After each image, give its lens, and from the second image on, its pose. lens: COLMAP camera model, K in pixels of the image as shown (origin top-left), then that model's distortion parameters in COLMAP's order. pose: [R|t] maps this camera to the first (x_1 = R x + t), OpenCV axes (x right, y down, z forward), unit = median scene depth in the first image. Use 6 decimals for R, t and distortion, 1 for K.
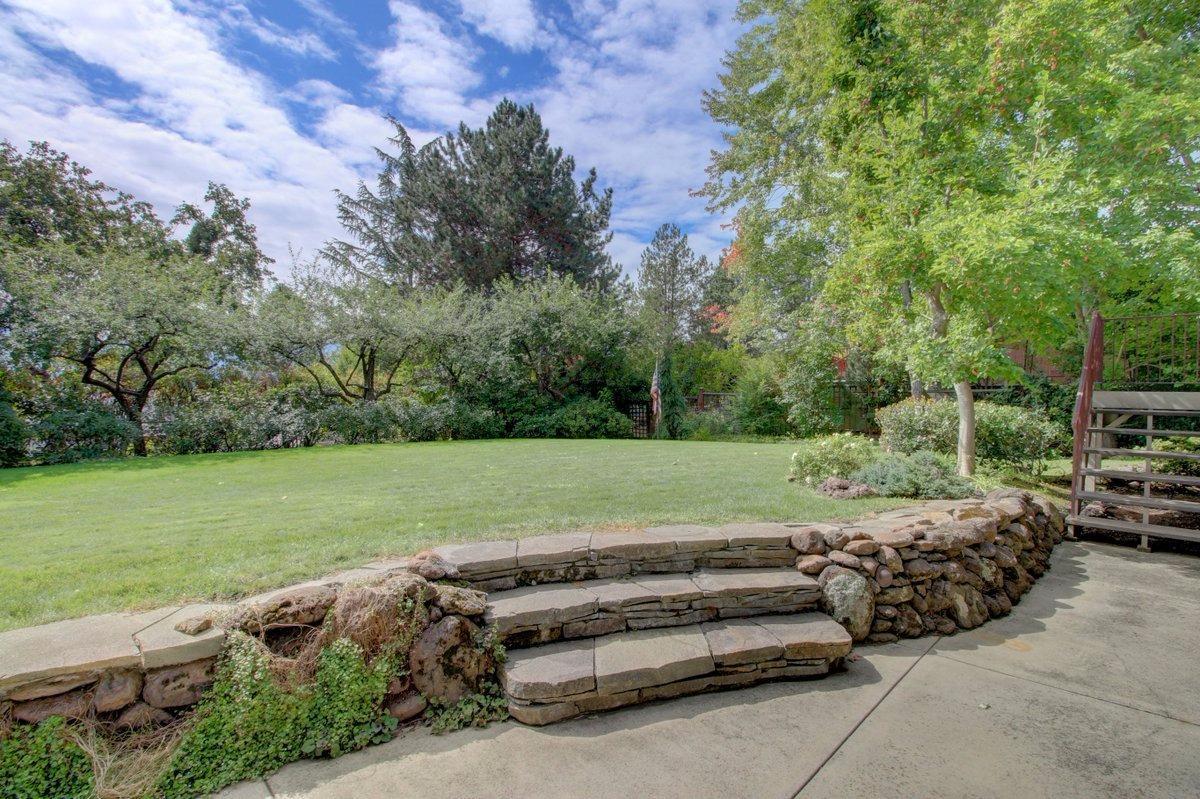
lens RADIAL K [[547.8, 0, 596.8], [0, 547.8, 393.1], [0, 0, 1]] dist [-0.001010, -0.011640]
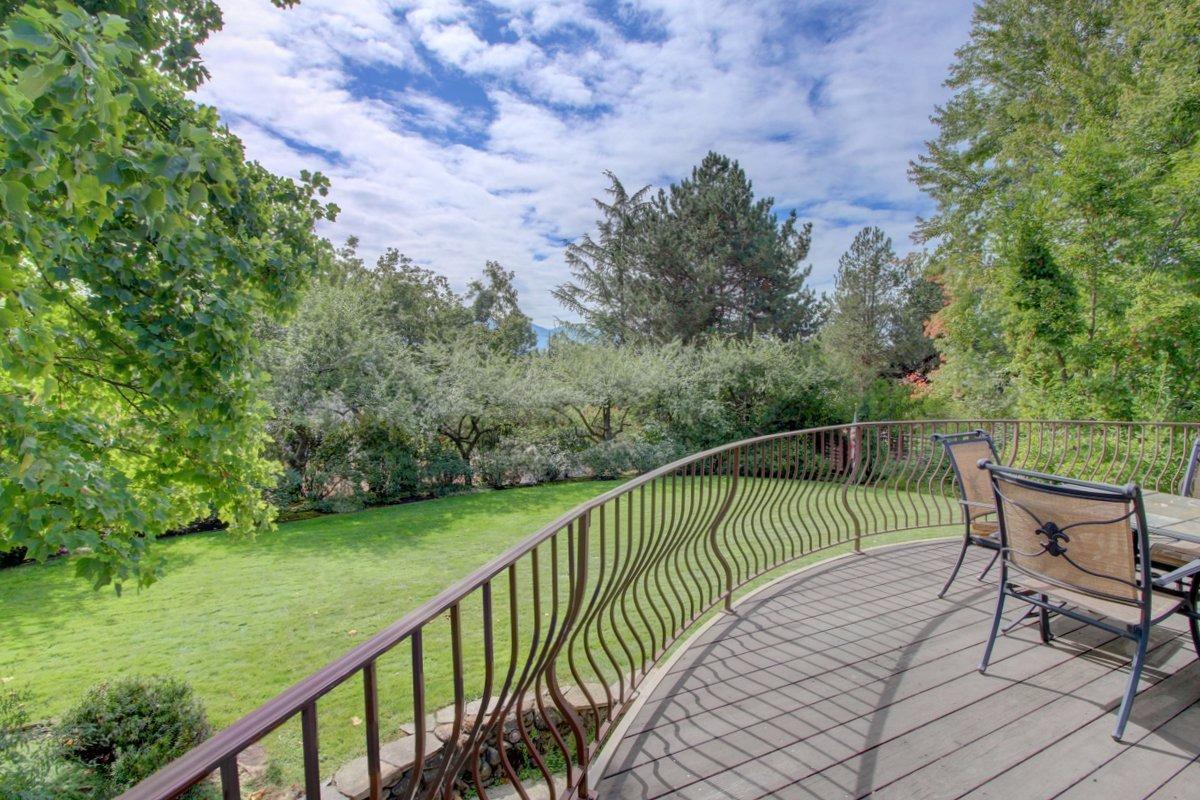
lens RADIAL K [[547.8, 0, 596.8], [0, 547.8, 393.6], [0, 0, 1]] dist [-0.001010, -0.011640]
pose [[0.947490, 0.019762, -0.319173, -0.022278], [-0.007283, 0.999163, 0.040246, -0.093231], [0.319701, -0.035809, 0.946842, -0.141804]]
